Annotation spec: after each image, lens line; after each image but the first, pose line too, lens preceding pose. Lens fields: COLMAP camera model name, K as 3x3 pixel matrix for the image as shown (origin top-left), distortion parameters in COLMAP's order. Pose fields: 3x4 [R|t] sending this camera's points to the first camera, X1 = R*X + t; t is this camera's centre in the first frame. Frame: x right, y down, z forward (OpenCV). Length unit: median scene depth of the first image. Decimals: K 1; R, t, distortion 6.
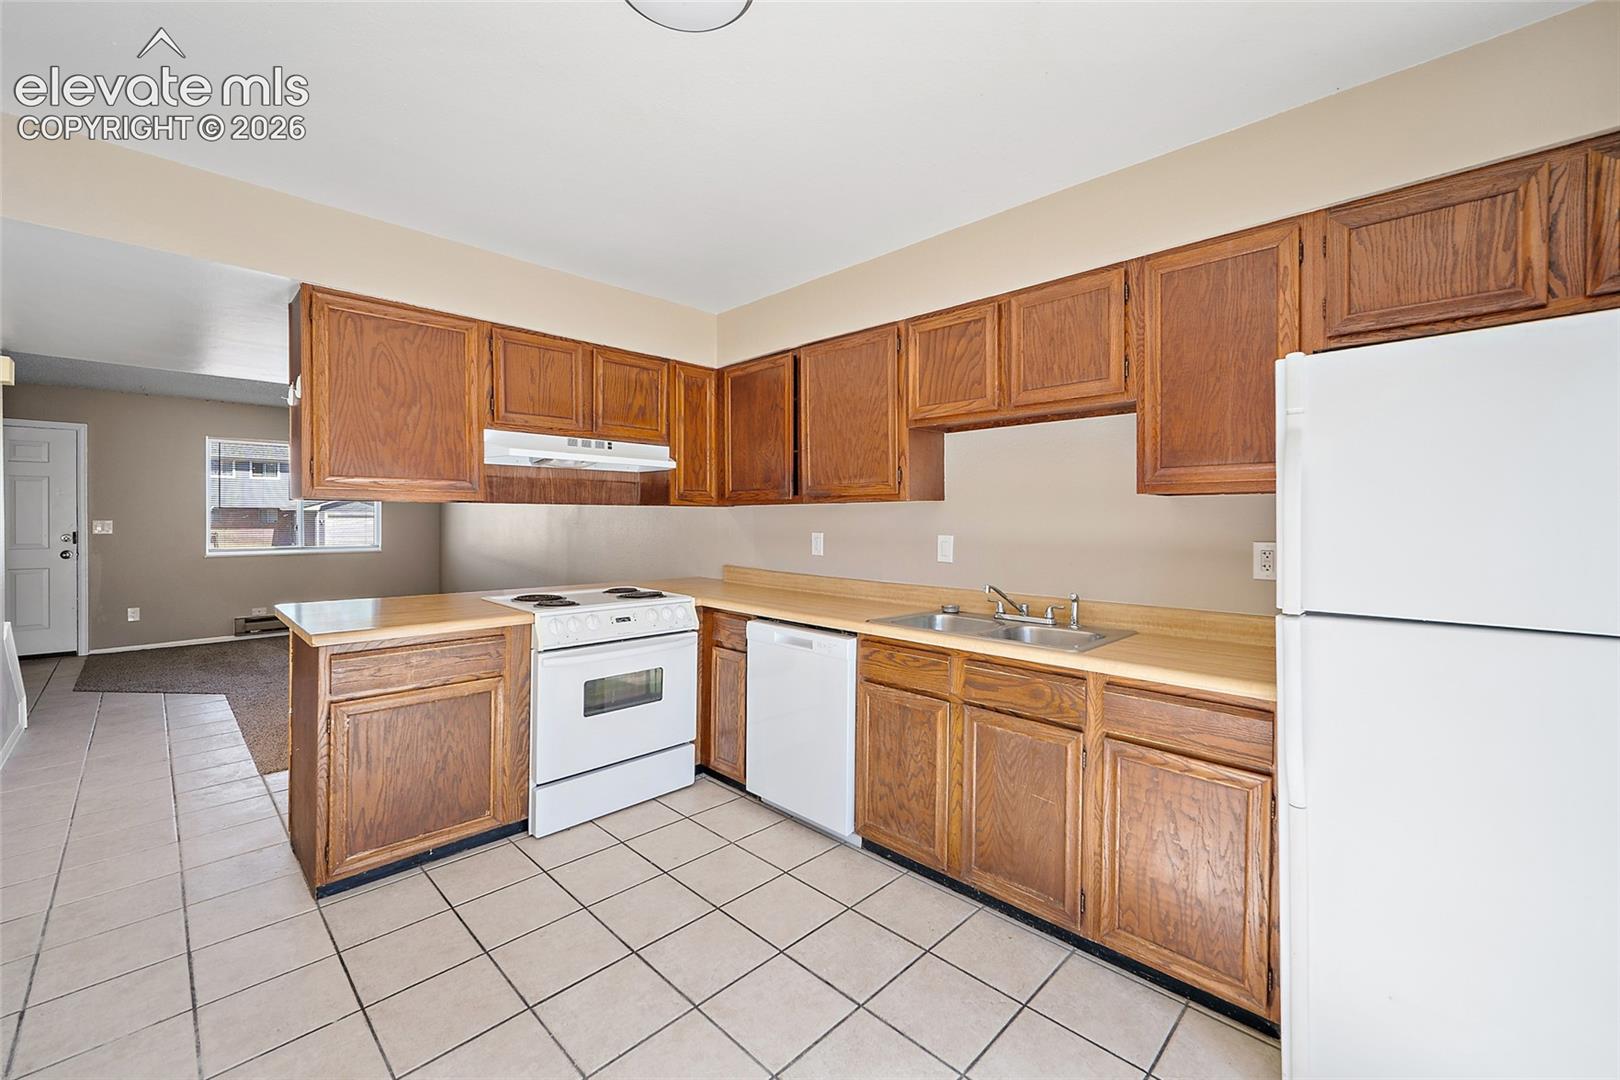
lens RADIAL K [[654.3, 0, 817.1], [0, 654.3, 519.0], [0, 0, 1]] dist [0.000208, 0.000061]
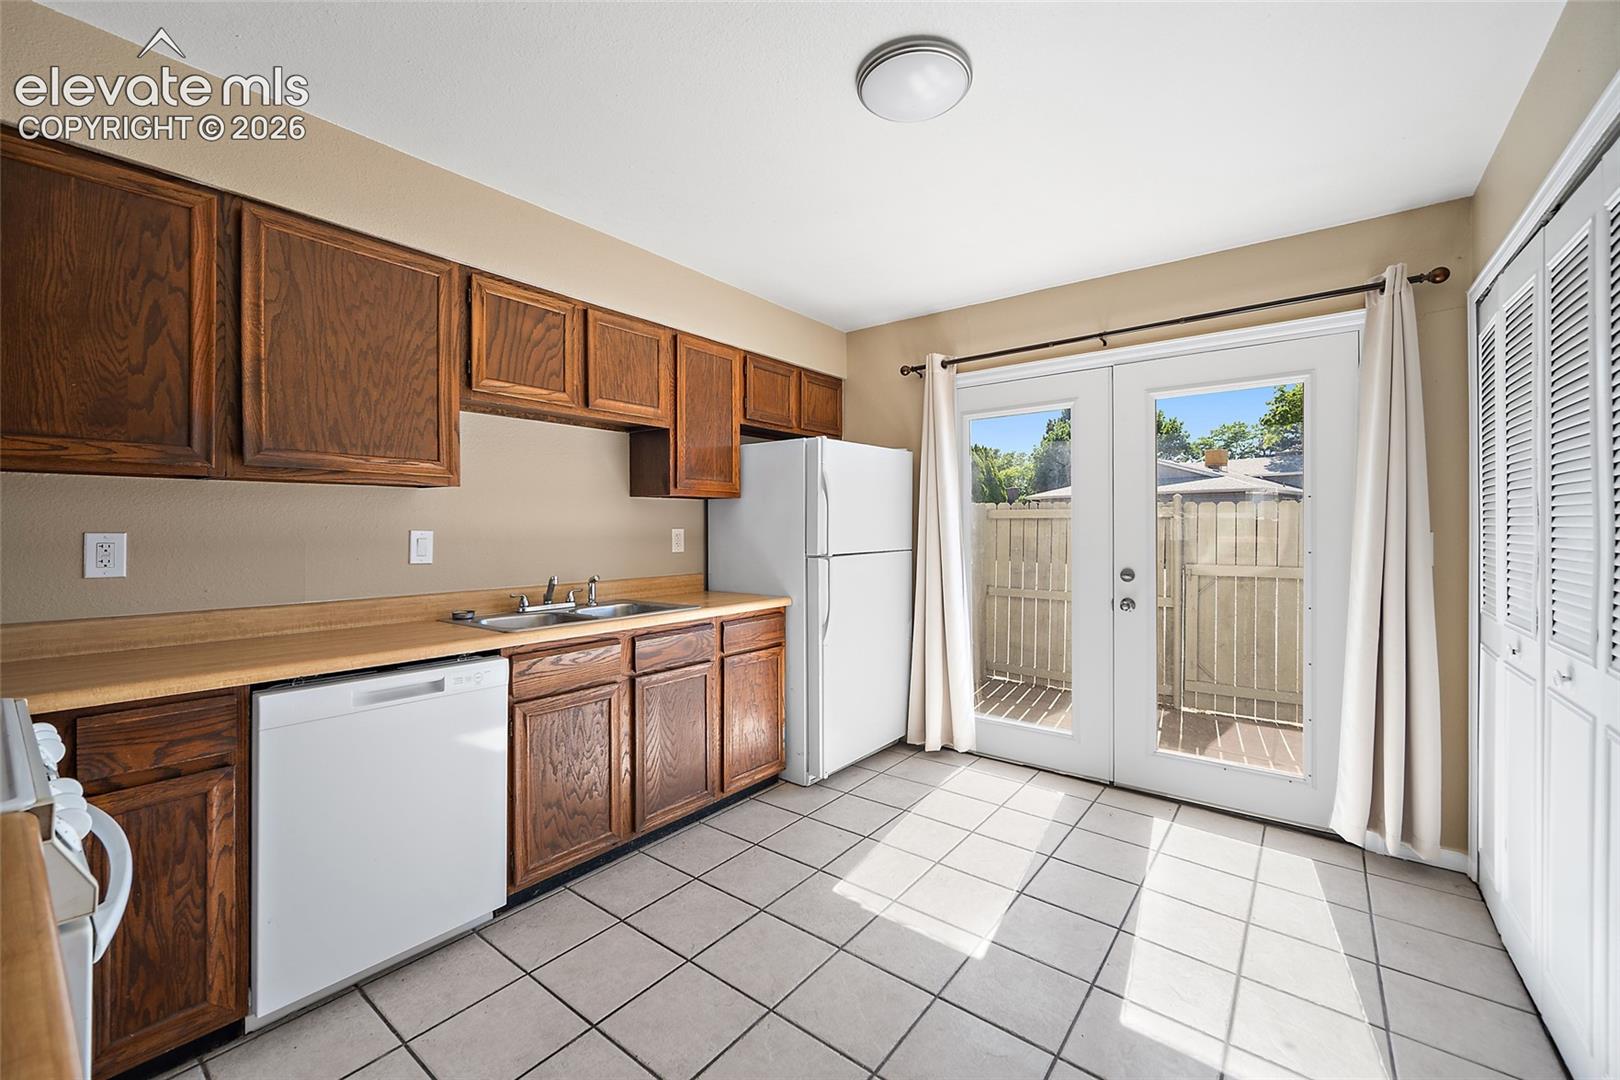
lens RADIAL K [[645.0, 0, 805.3], [0, 645.0, 520.0], [0, 0, 1]] dist [-0.000396, 0.000021]
pose [[-0.106795, 0.001714, 0.994280, -0.674711], [-0.004492, 0.999987, -0.002207, 0.012680], [-0.994271, -0.004702, -0.106786, 0.626044]]
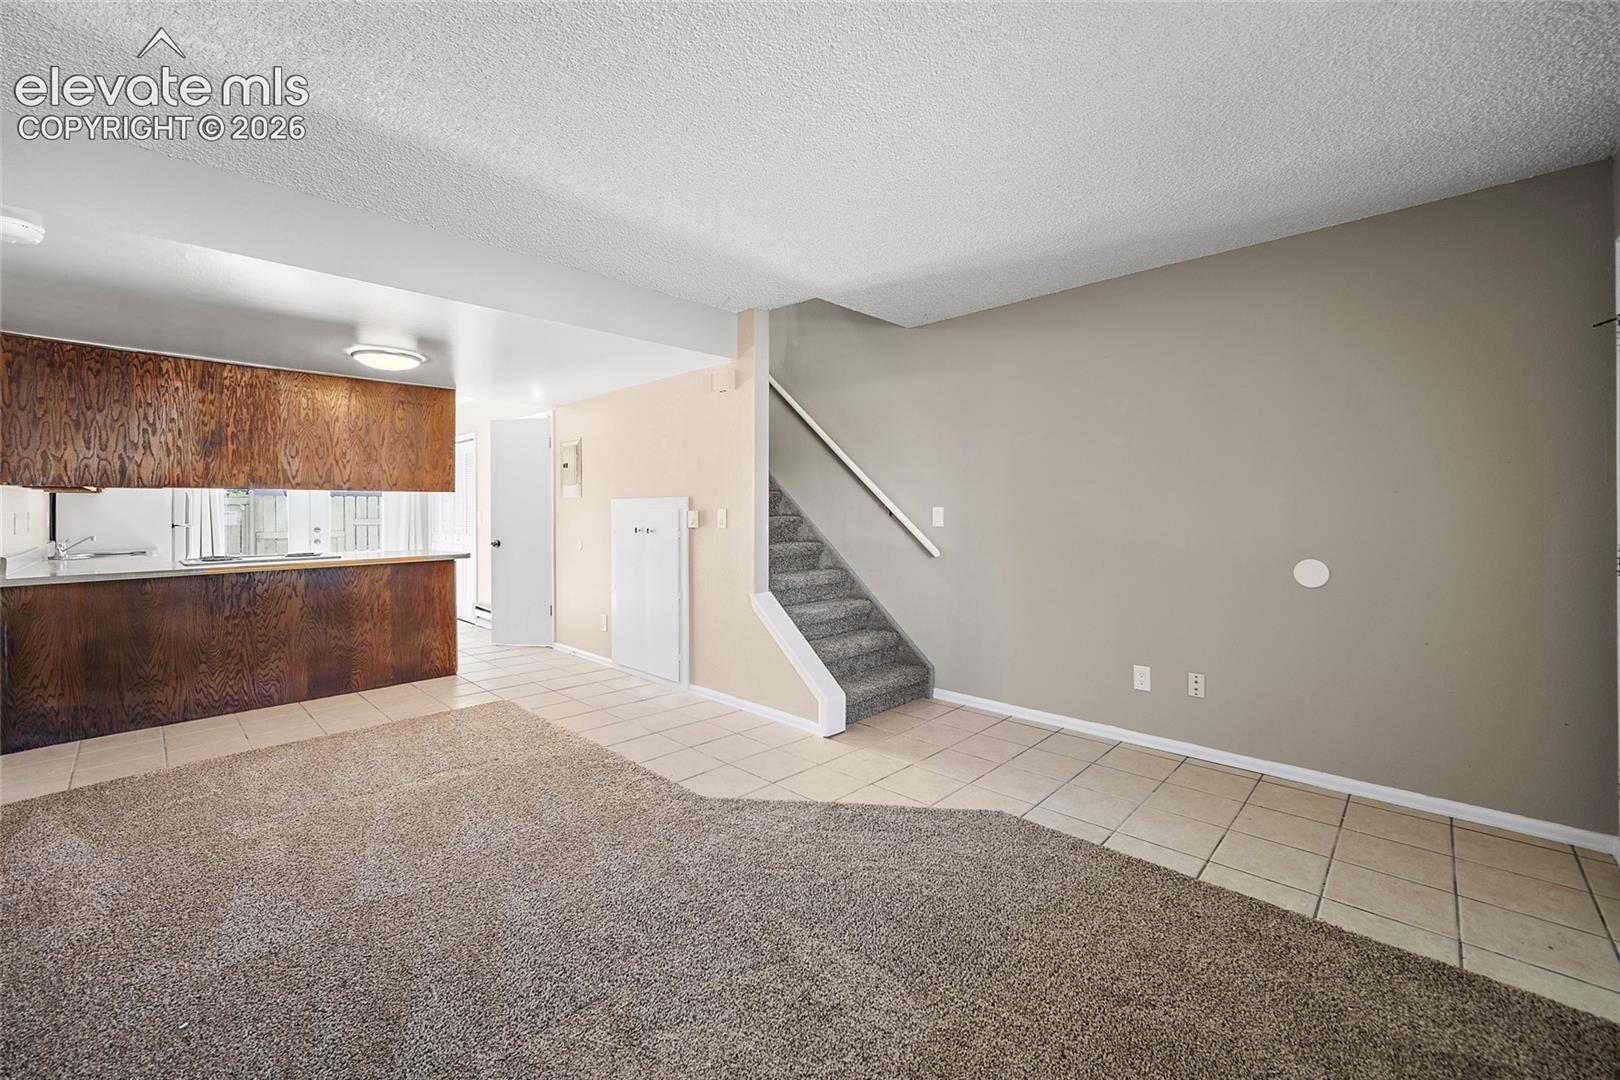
lens RADIAL K [[647.5, 0, 809.4], [0, 647.5, 511.6], [0, 0, 1]] dist [-0.001446, 0.000024]
pose [[-0.999974, -0.002300, -0.006829, -1.614061], [-0.002314, 0.999995, 0.002105, 0.016458], [0.006824, 0.002121, -0.999974, 2.569612]]
